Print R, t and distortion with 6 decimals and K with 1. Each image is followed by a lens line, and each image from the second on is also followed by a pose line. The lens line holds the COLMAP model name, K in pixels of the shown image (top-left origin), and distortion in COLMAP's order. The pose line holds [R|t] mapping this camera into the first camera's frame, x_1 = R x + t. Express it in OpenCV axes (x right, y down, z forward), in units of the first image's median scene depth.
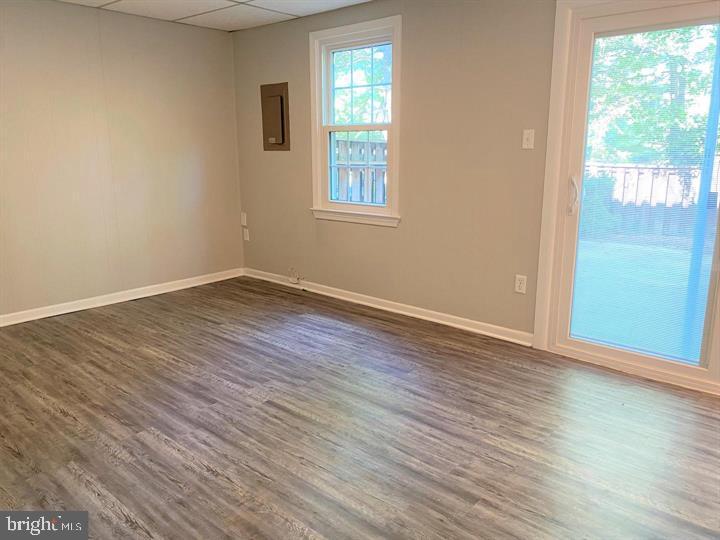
lens RADIAL K [[549.0, 0, 363.5], [0, 549.0, 270.2], [0, 0, 1]] dist [0.035381, -0.018631]
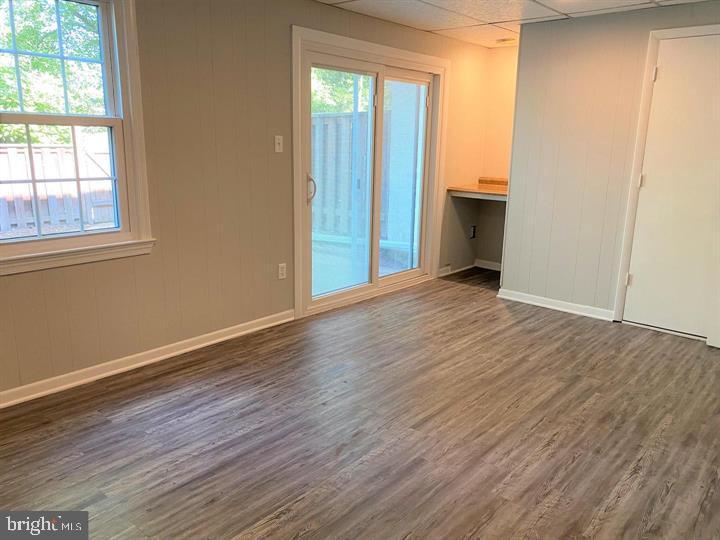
lens RADIAL K [[549.0, 0, 362.9], [0, 549.0, 270.7], [0, 0, 1]] dist [0.035381, -0.018631]
pose [[-0.000096, -0.231023, 0.972948, -0.826295], [0.203562, 0.952572, 0.226205, -0.200122], [-0.979062, 0.198077, 0.046936, 0.791935]]
